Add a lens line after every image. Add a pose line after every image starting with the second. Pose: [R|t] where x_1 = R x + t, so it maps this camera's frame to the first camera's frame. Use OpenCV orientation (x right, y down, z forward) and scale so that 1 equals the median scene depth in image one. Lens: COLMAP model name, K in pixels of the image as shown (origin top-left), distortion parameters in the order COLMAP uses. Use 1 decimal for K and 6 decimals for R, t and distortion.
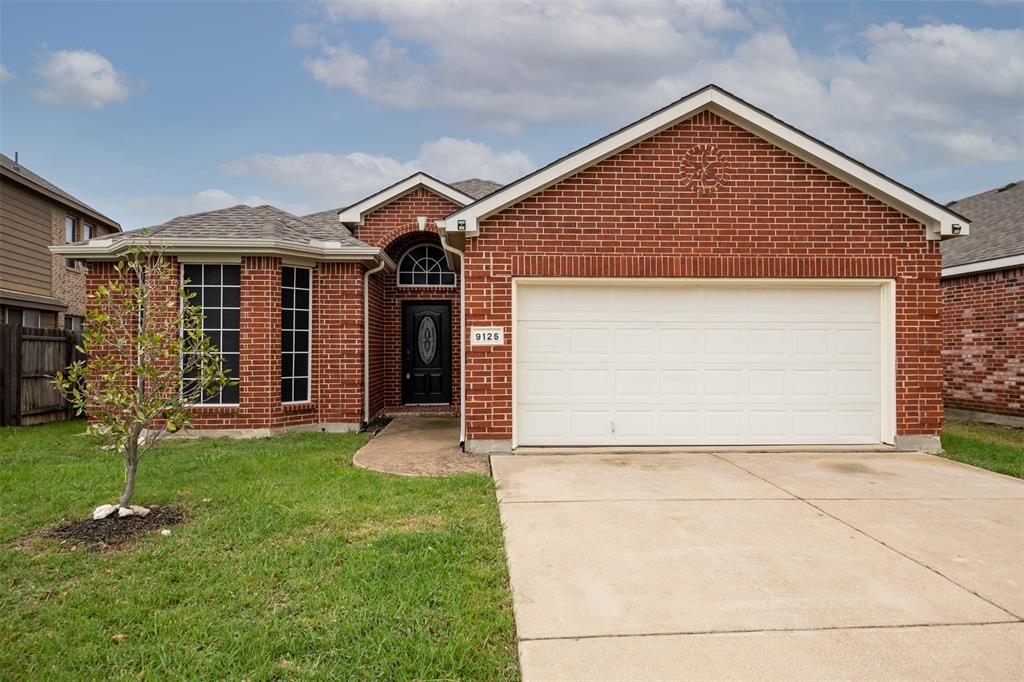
lens RADIAL K [[670.3, 0, 512.0], [0, 670.3, 341.0], [0, 0, 1]] dist [0.020949, -0.036679]
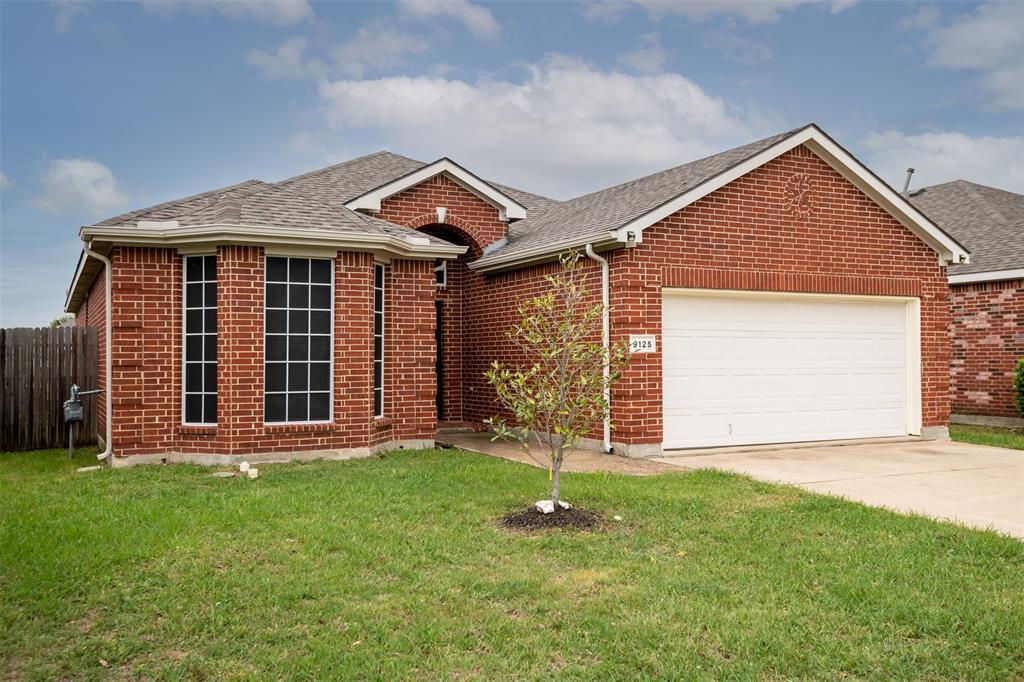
lens RADIAL K [[911.4, 0, 512.0], [0, 911.4, 341.0], [0, 0, 1]] dist [0.015809, -0.001653]
pose [[0.912151, 0.004698, 0.409827, -0.770082], [-0.002667, 0.999981, -0.005527, -0.003291], [-0.409845, 0.003948, 0.912146, -0.193416]]
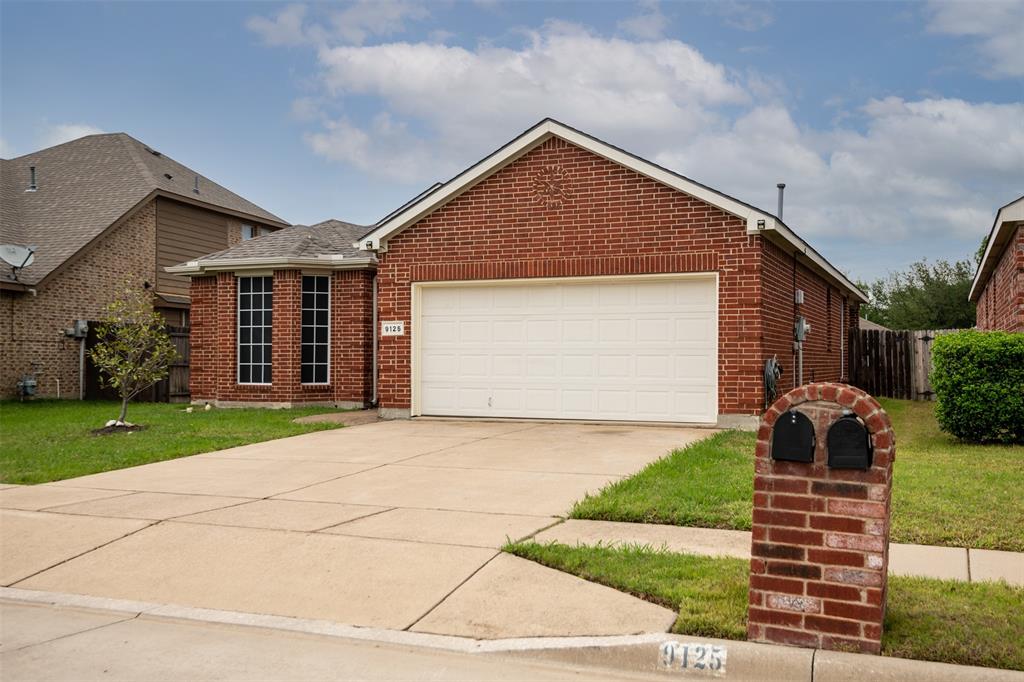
lens RADIAL K [[1017.6, 0, 512.0], [0, 1017.6, 341.0], [0, 0, 1]] dist [0.005888, 0.003846]
pose [[0.895558, -0.006894, -0.444892, 1.011367], [0.006079, 0.999976, -0.003259, 0.023997], [0.444904, 0.000214, 0.895578, -0.640898]]
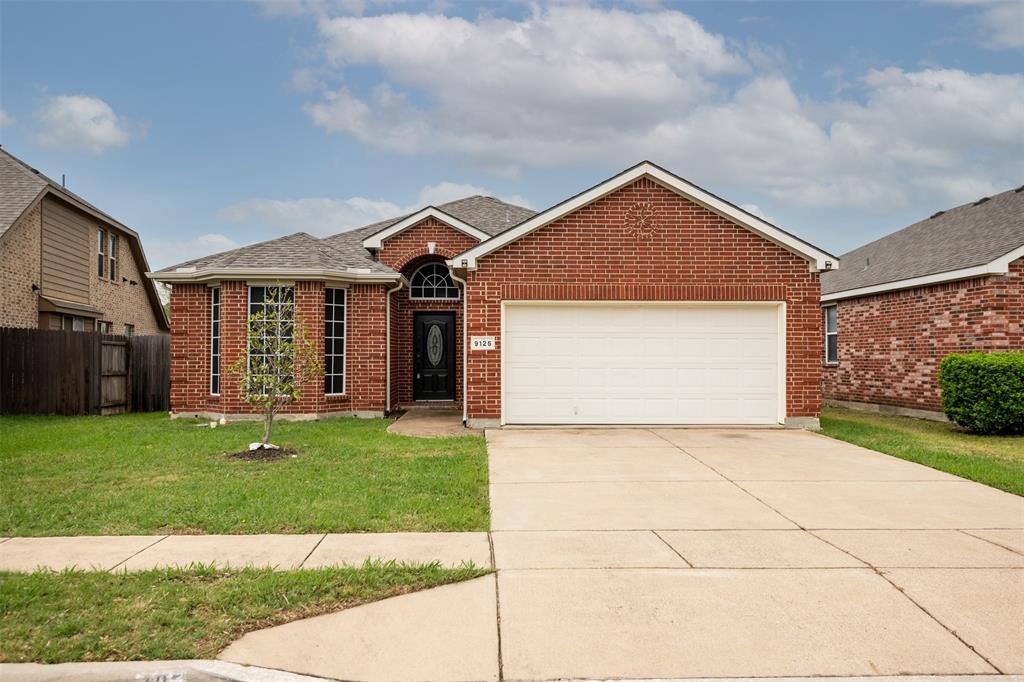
lens RADIAL K [[823.5, 0, 512.0], [0, 823.5, 341.0], [0, 0, 1]] dist [0.010981, 0.002198]
pose [[0.999844, 0.002166, -0.017506, 0.050517], [-0.002246, 0.999987, -0.004530, -0.003941], [0.017496, 0.004568, 0.999837, -0.664465]]
